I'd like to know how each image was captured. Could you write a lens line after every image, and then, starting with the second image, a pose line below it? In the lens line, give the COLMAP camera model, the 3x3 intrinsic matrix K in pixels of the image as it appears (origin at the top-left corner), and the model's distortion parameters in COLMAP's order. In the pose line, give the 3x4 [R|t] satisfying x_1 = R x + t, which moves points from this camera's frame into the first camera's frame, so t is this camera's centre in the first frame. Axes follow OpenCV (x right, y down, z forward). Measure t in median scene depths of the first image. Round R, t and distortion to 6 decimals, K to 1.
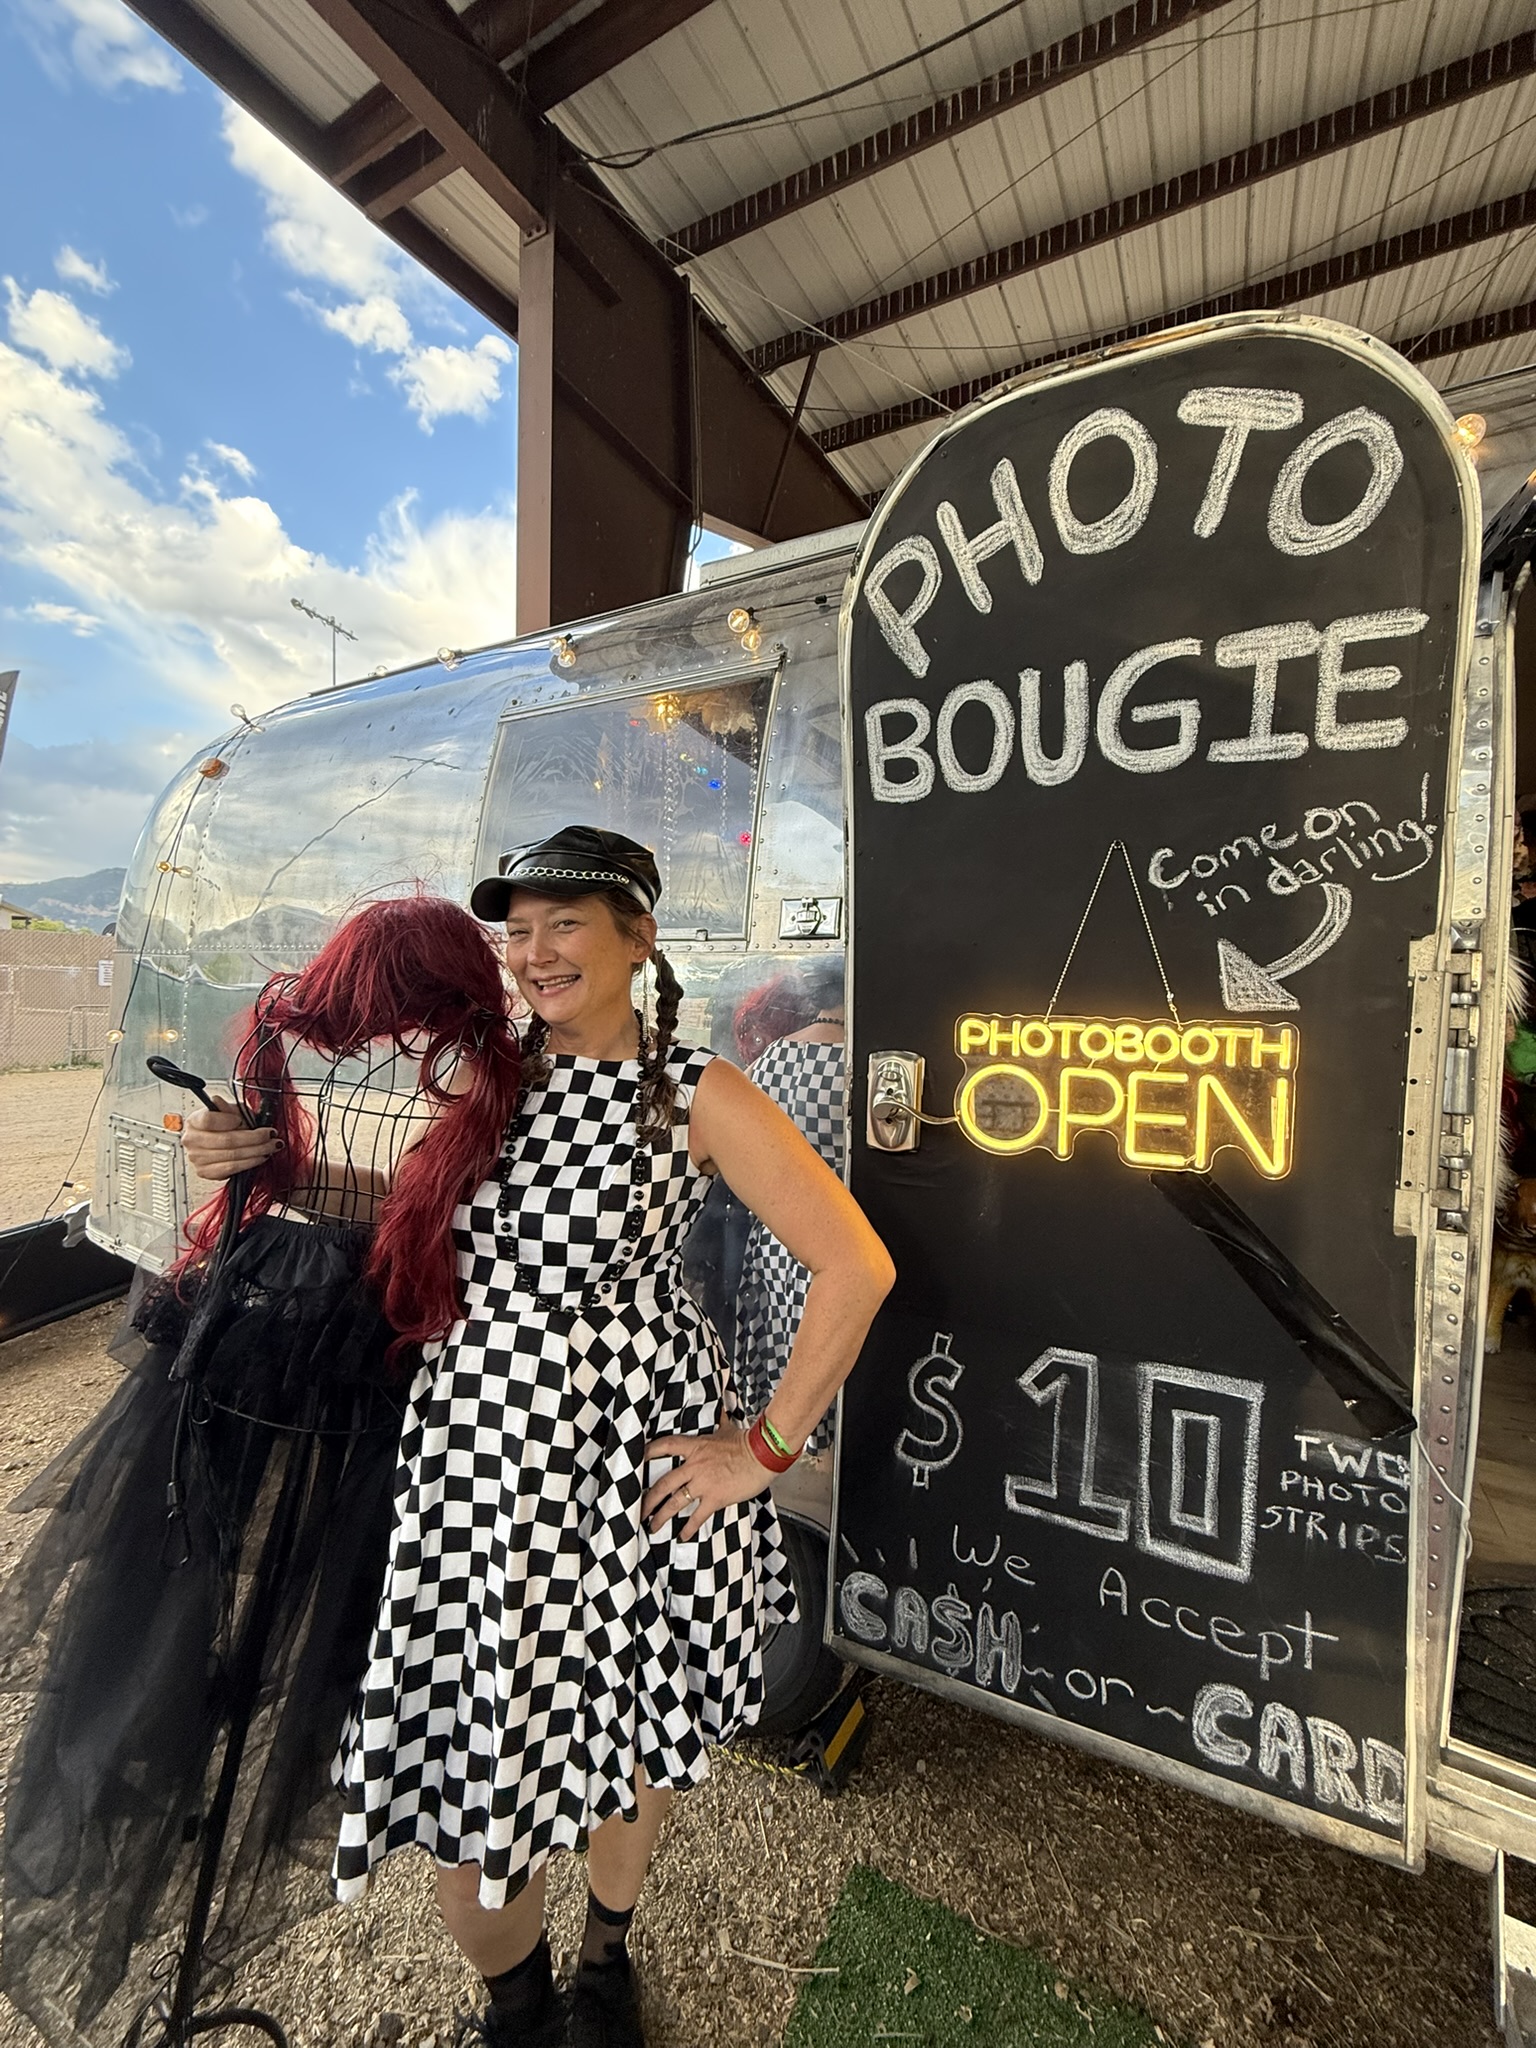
lens RADIAL K [[815.5, 0, 755.5], [0, 815.5, 1021.3], [0, 0, 1]] dist [-0.001262, -0.000164]
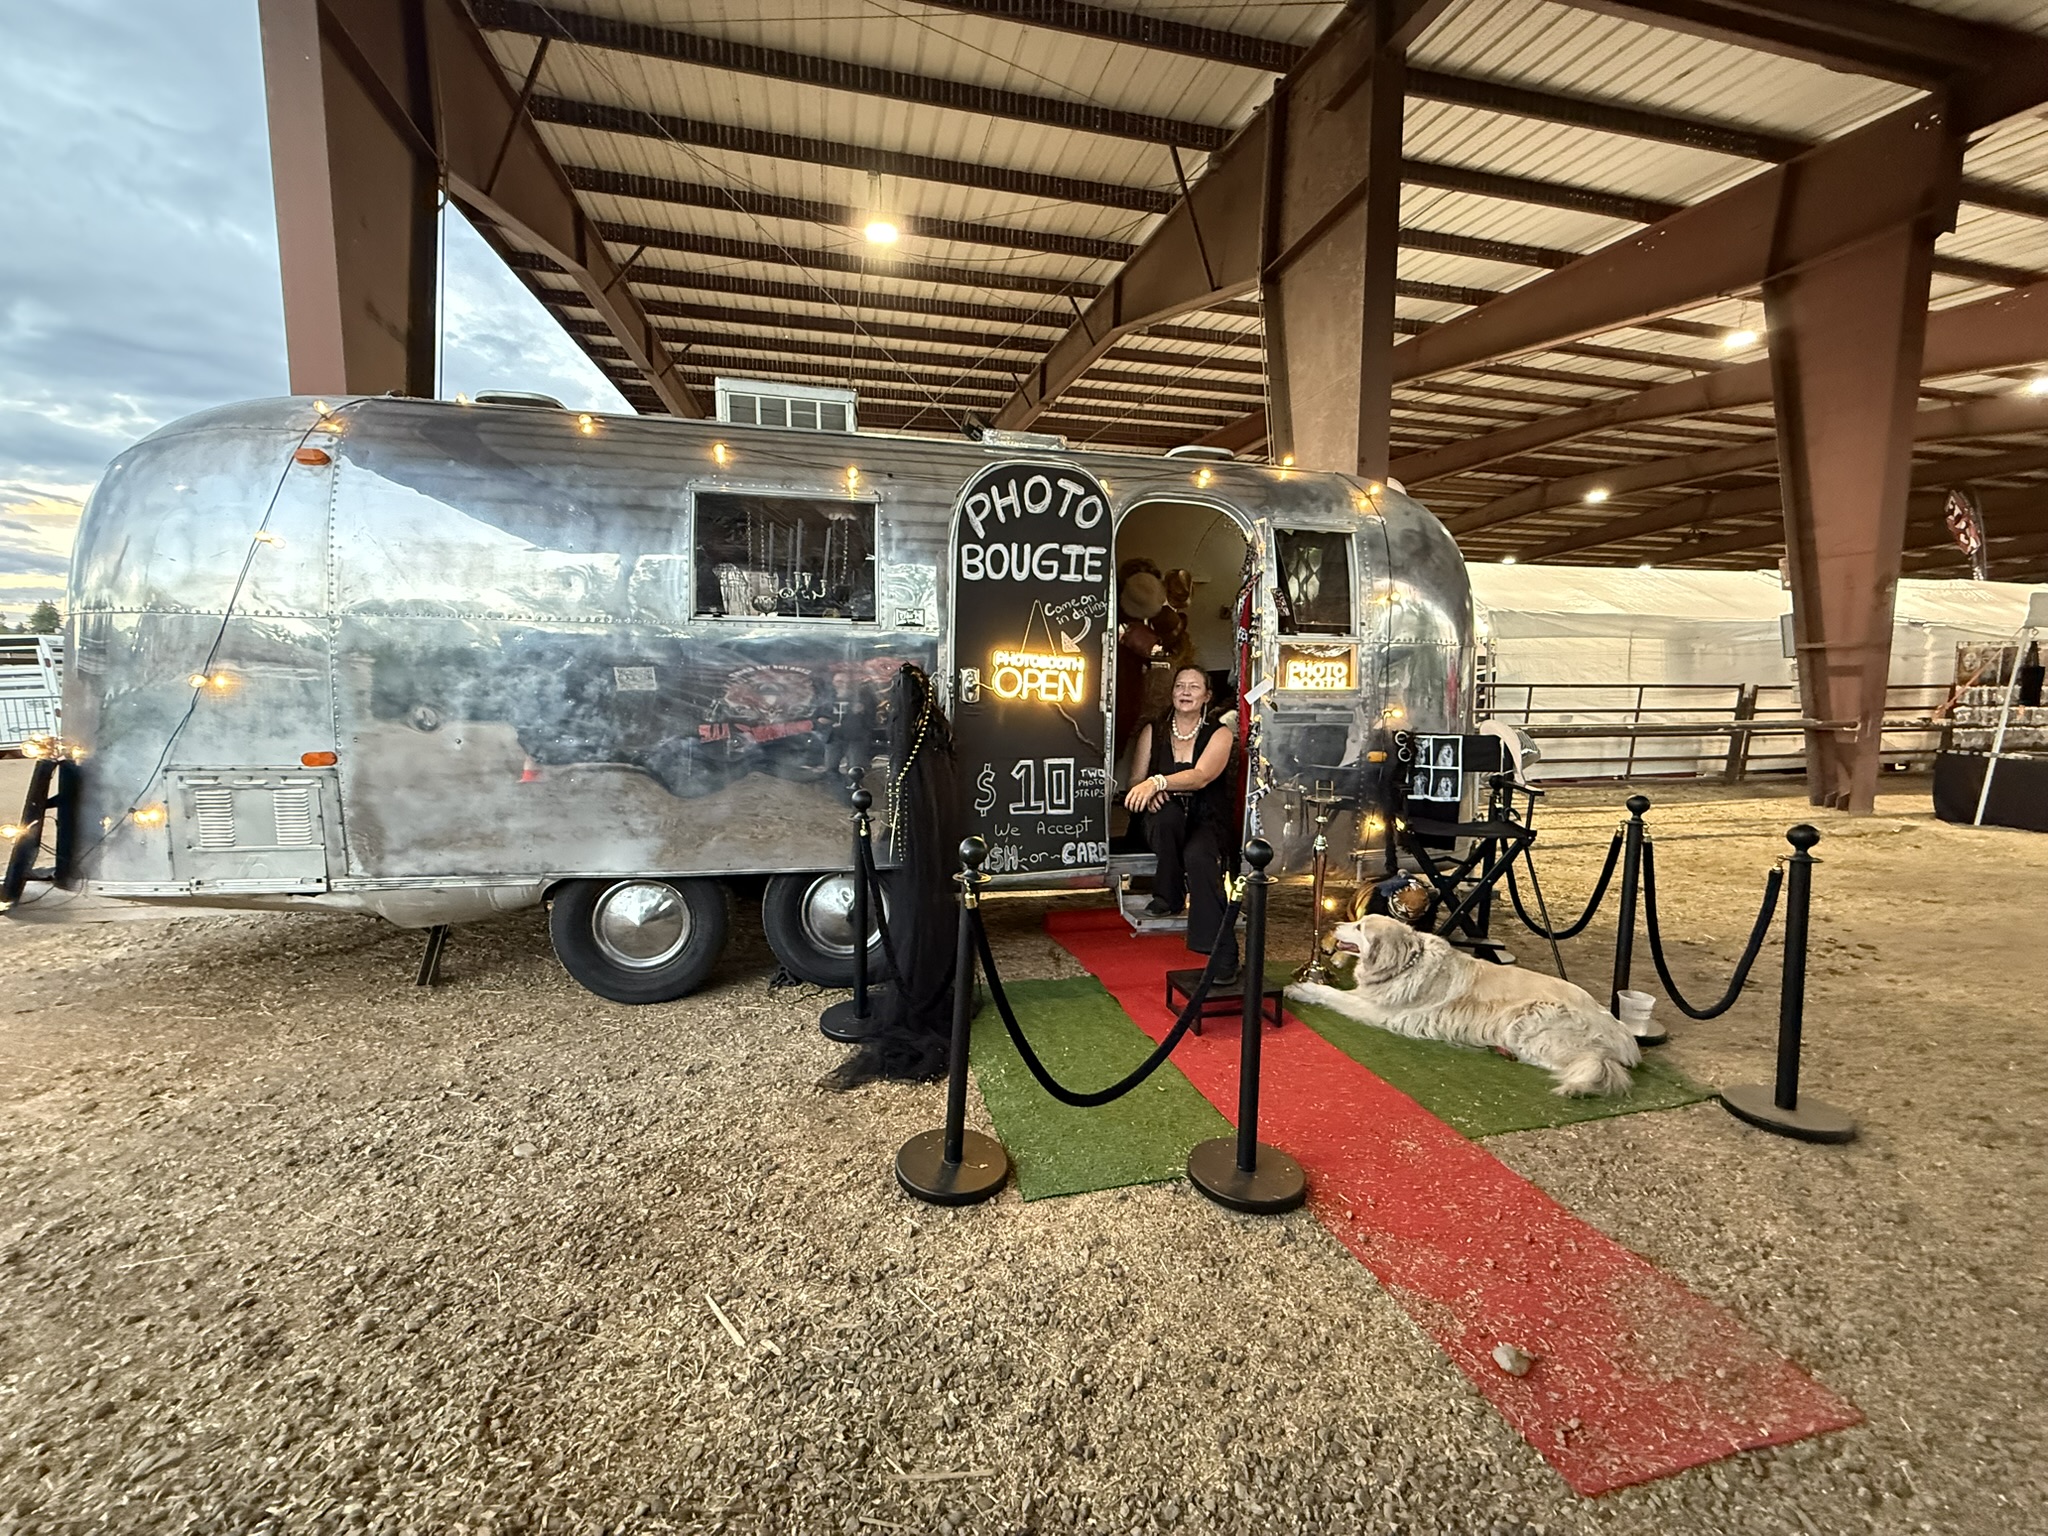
lens RADIAL K [[815.5, 0, 1019.5], [0, 815.5, 771.7], [0, 0, 1]] dist [-0.001262, -0.000164]
pose [[0.723298, -0.087753, 0.684938, -1.986106], [0.030668, 0.994996, 0.095092, 0.157841], [-0.689855, -0.047774, 0.722370, -1.406081]]
